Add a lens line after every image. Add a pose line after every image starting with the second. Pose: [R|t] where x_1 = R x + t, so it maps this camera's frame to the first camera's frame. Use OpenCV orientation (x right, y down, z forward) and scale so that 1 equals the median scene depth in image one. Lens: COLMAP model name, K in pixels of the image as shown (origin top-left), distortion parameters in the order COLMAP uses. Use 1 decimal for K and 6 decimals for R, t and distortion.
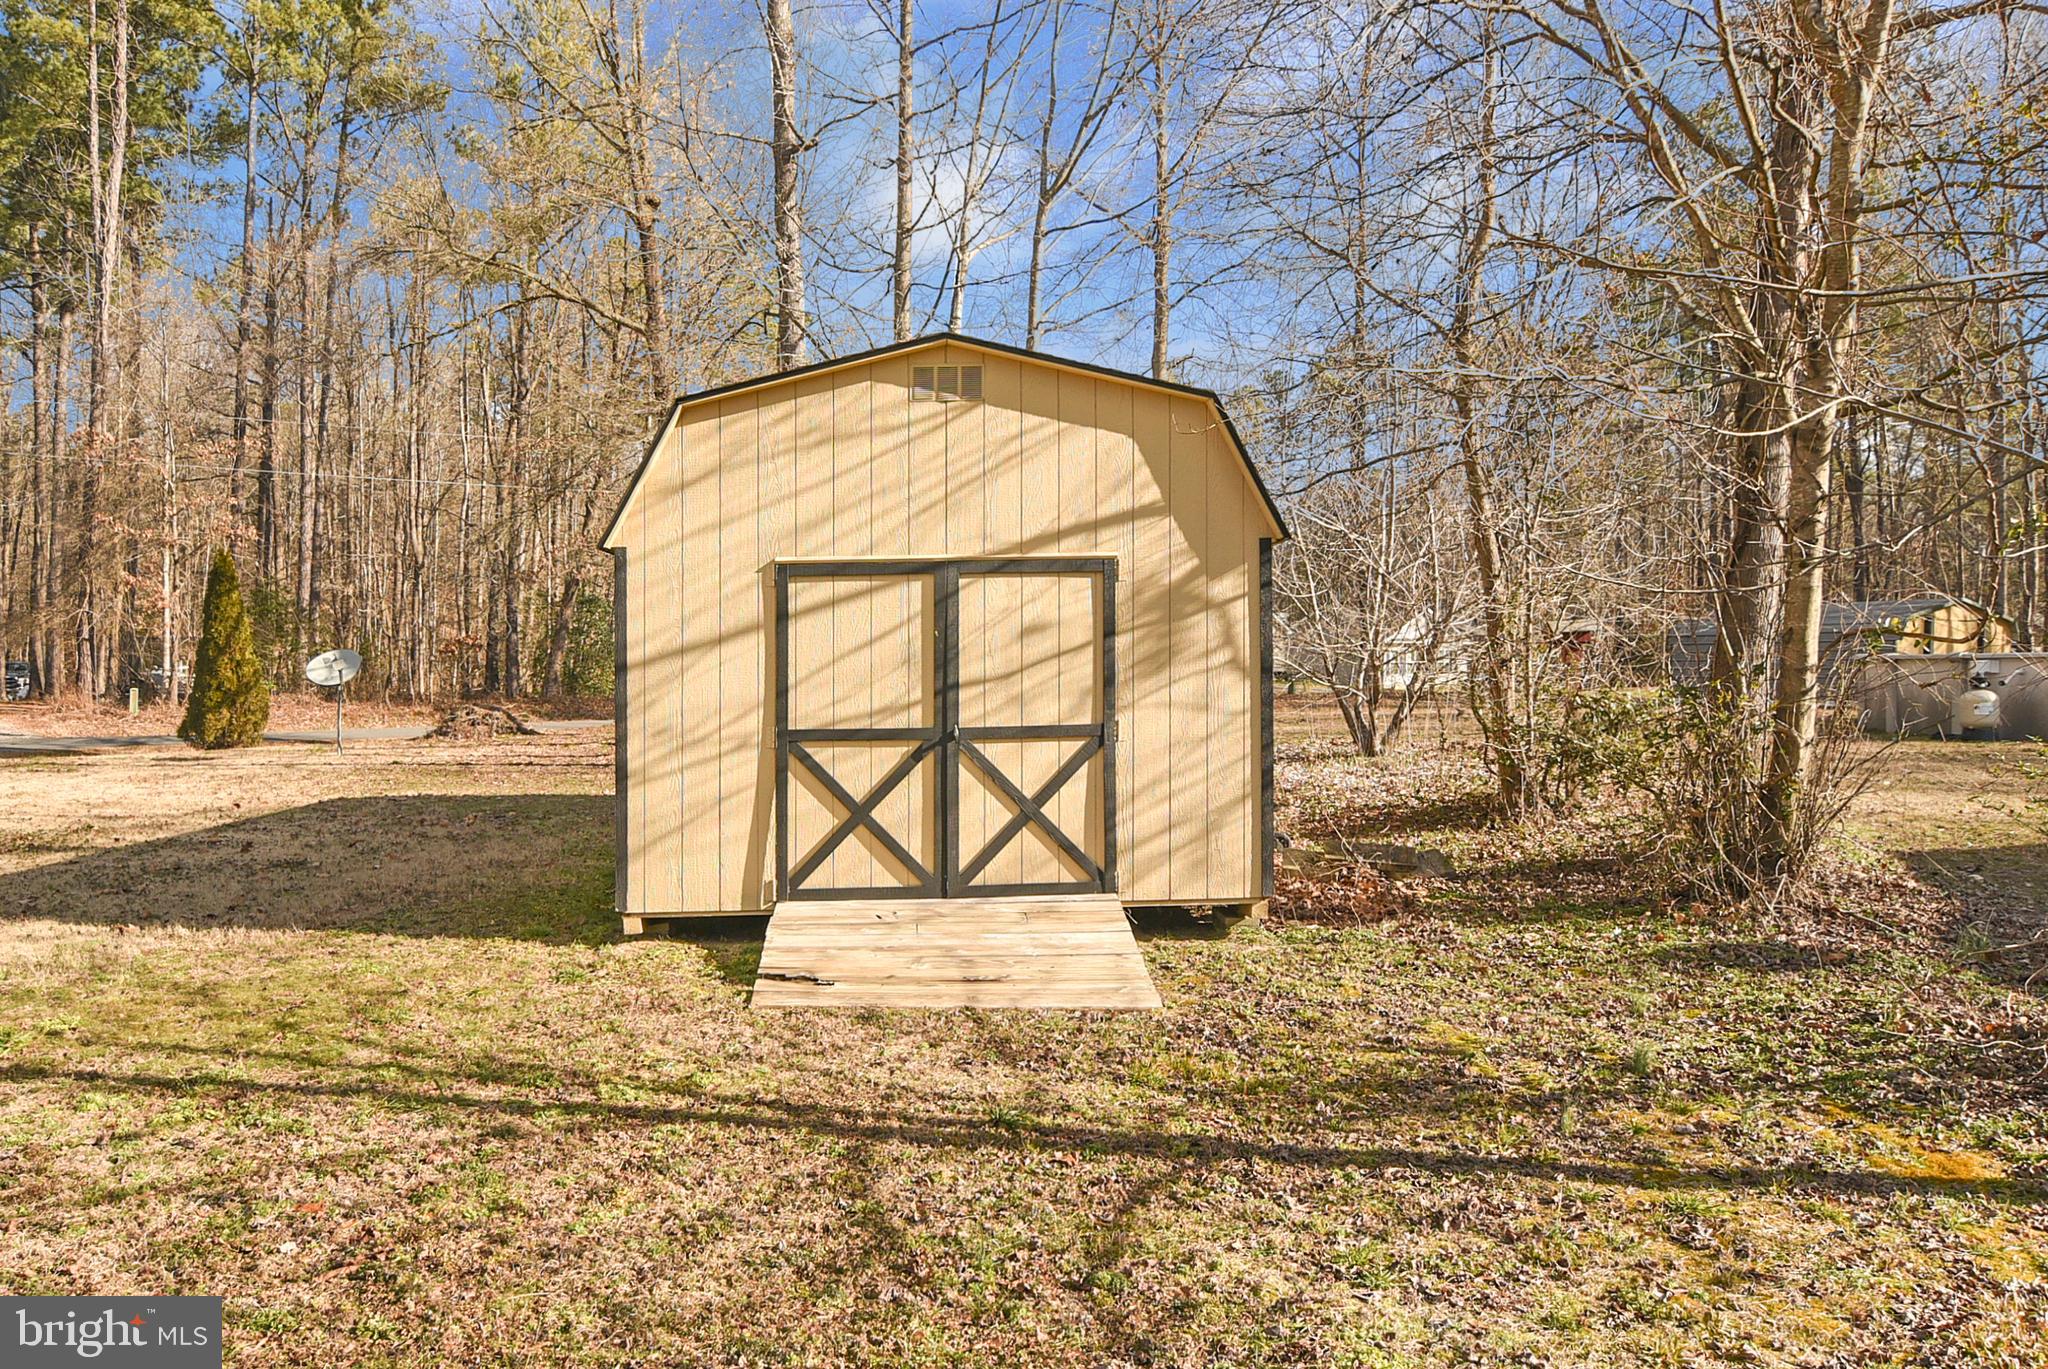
lens RADIAL K [[1460.4, 0, 1023.2], [0, 1460.4, 679.4], [0, 0, 1]] dist [-0.040006, 0.000077]
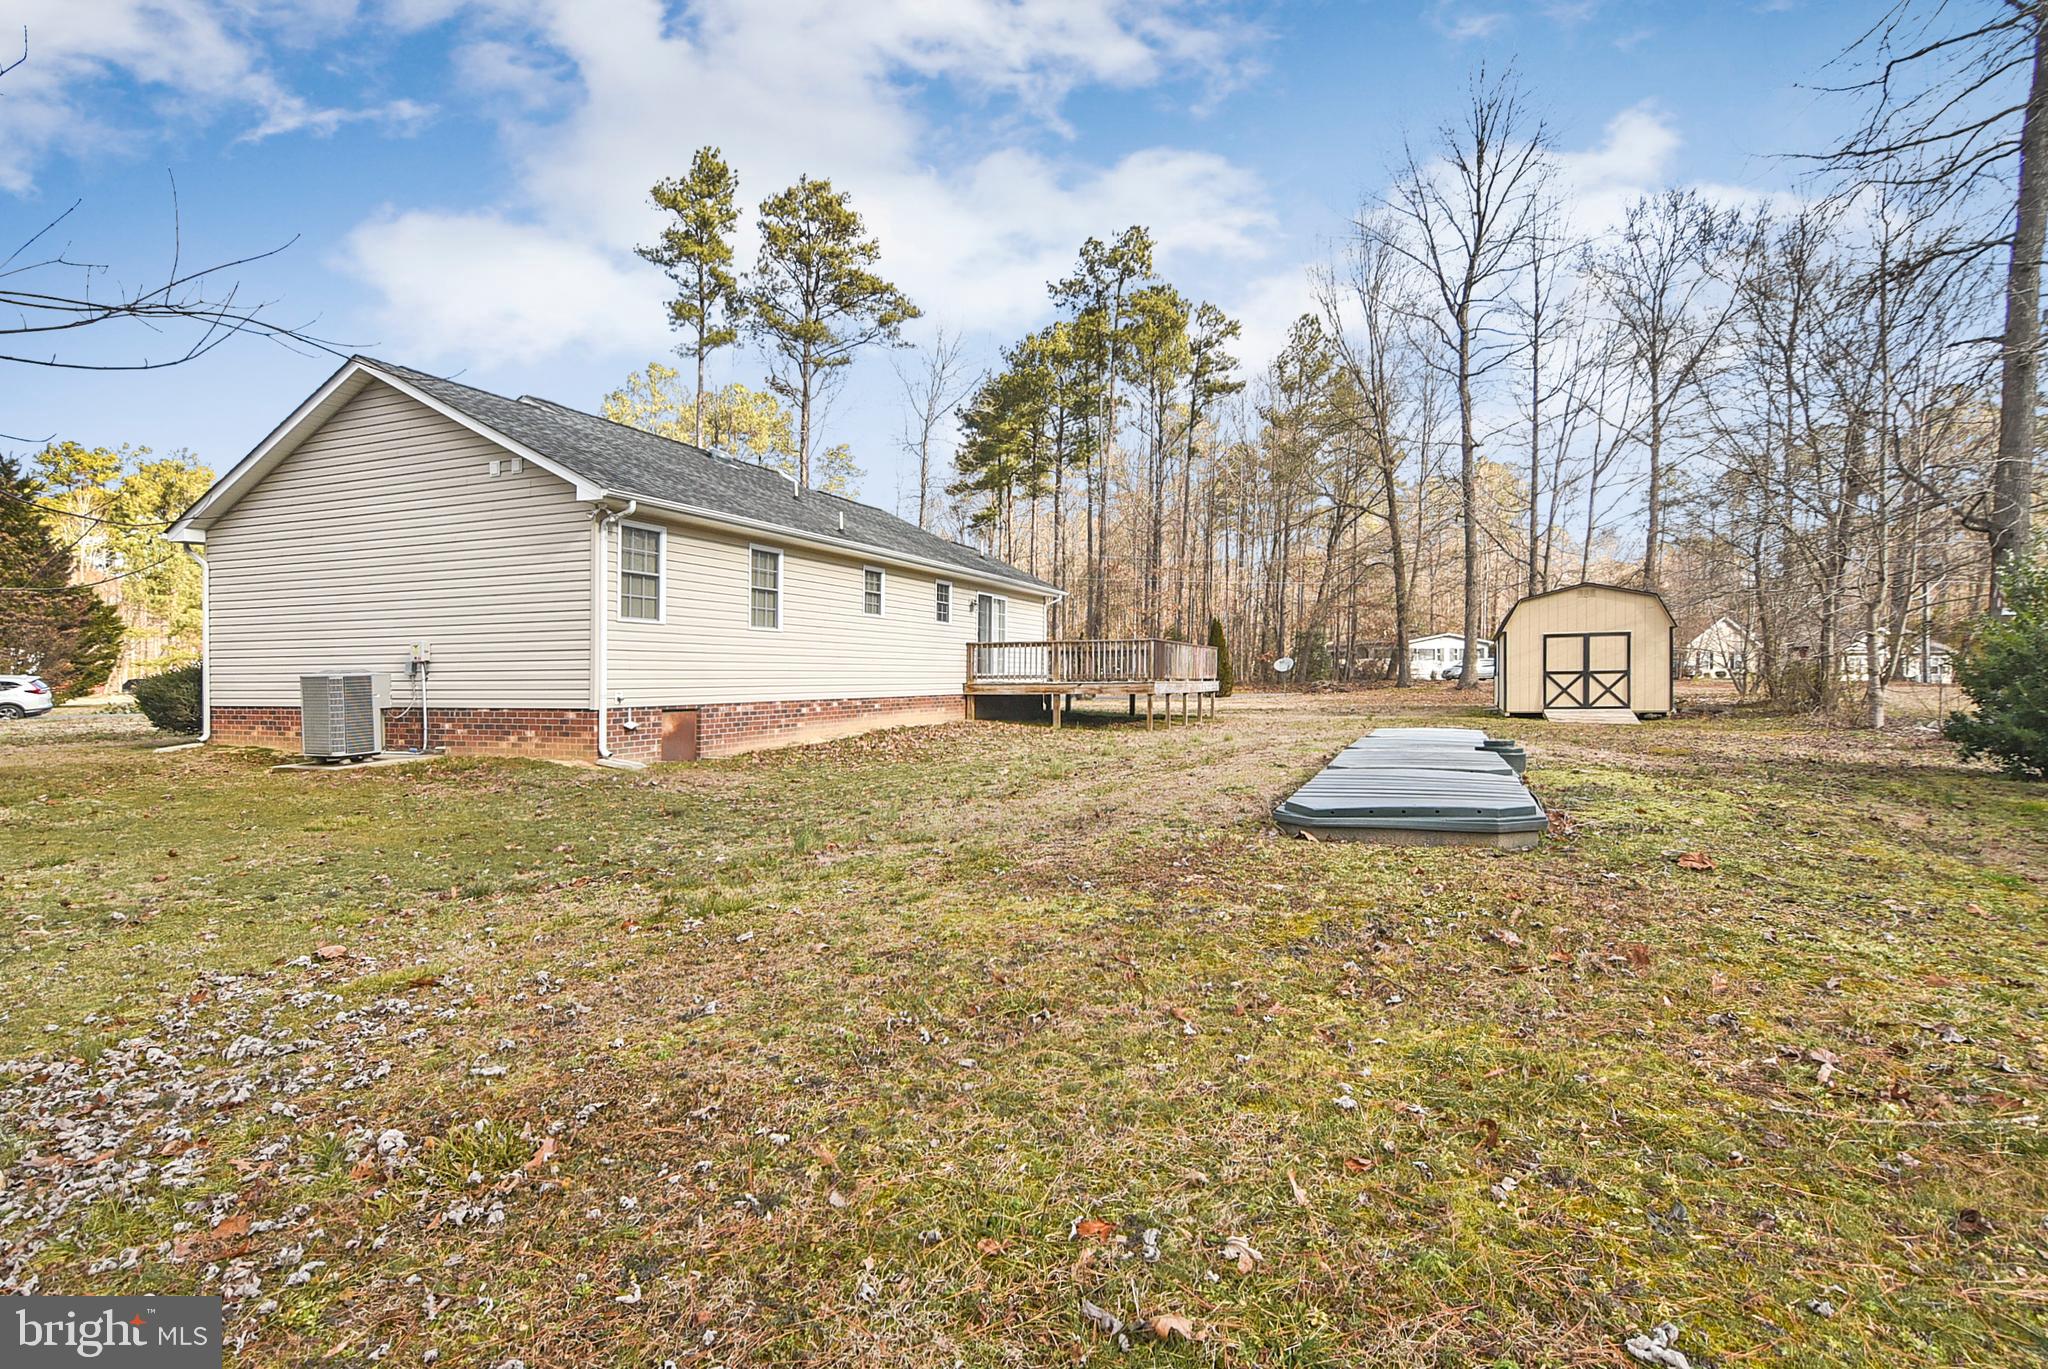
lens RADIAL K [[990.0, 0, 1015.2], [0, 990.0, 683.2], [0, 0, 1]] dist [-0.034591, 0.000409]
pose [[0.881420, 0.003406, -0.472321, -0.179610], [-0.001564, 0.999990, 0.004293, 0.060491], [0.472330, -0.003046, 0.881416, -2.435126]]
